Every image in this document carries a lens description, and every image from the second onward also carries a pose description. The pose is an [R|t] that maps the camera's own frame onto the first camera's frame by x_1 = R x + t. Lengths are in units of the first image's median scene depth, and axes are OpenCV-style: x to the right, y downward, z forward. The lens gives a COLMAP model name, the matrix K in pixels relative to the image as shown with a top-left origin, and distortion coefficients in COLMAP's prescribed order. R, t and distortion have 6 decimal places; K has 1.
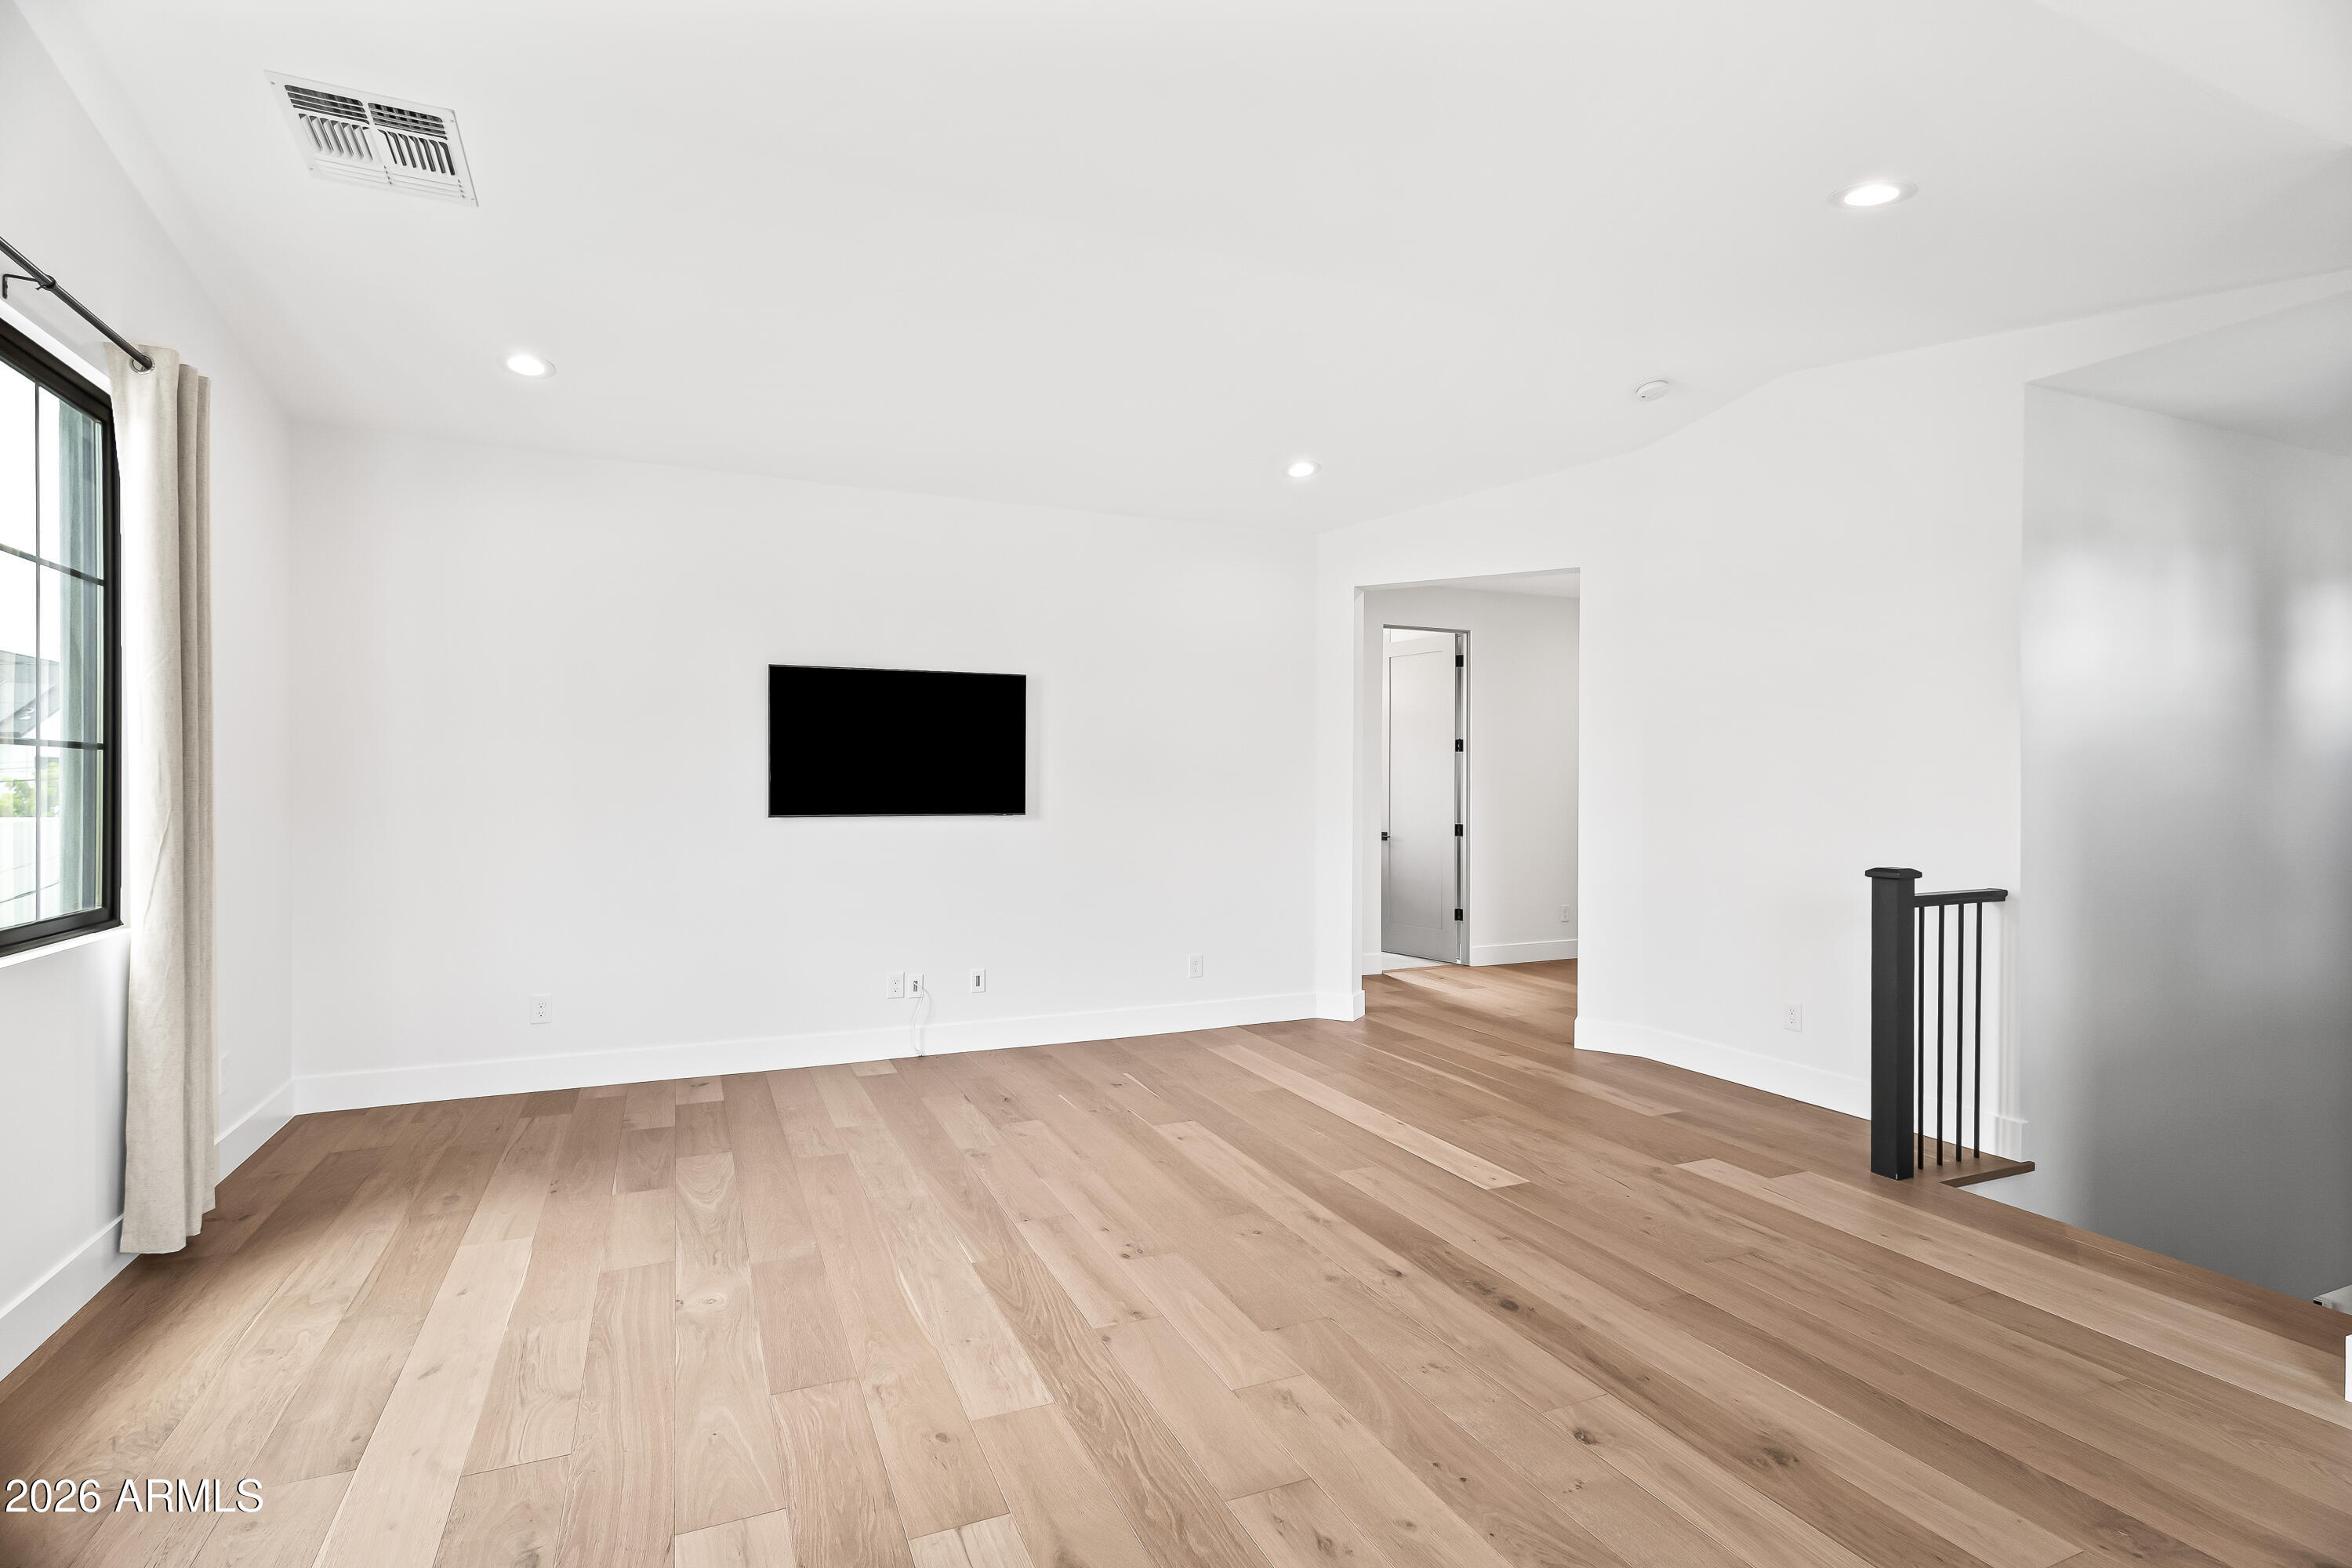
lens RADIAL K [[1107.5, 0, 1186.4], [0, 1107.5, 775.8], [0, 0, 1]] dist [0.003142, 0.000587]
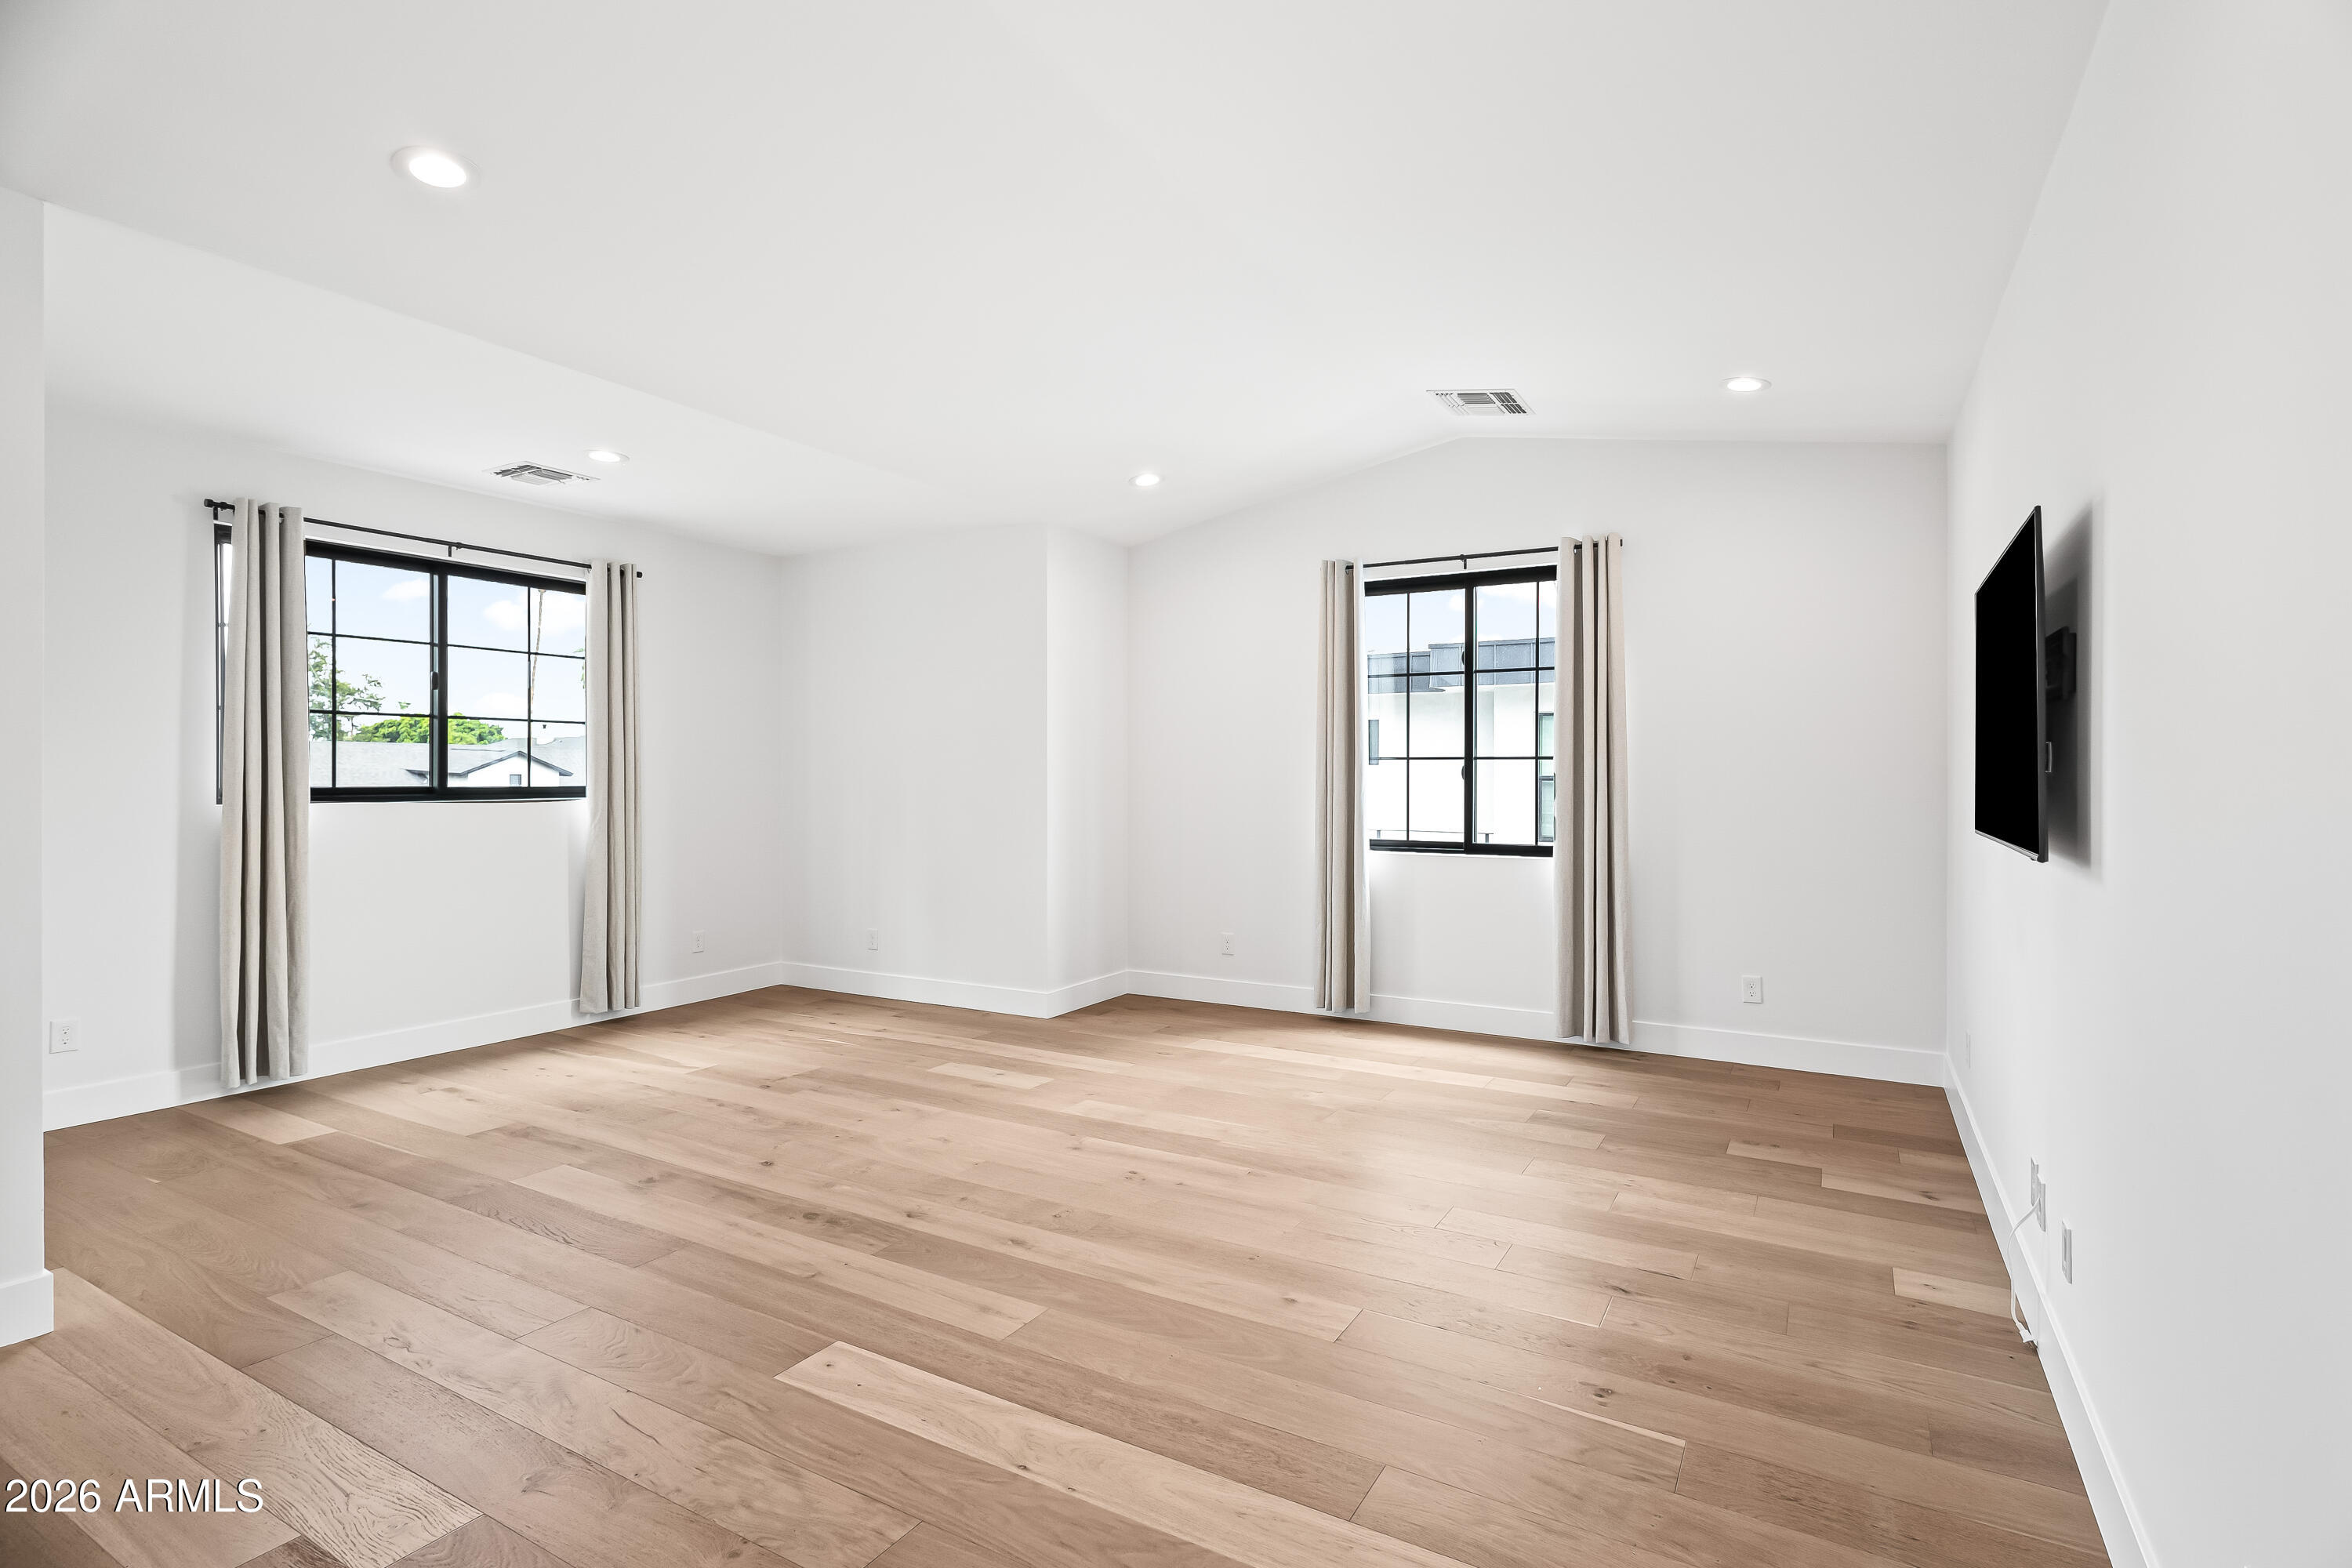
lens RADIAL K [[1107.5, 0, 1186.4], [0, 1107.5, 775.8], [0, 0, 1]] dist [0.003142, 0.000587]
pose [[-0.826029, -0.000866, -0.563627, 0.521305], [0.002534, 0.999983, -0.005250, 0.006551], [0.563622, -0.005765, -0.826013, 1.833349]]
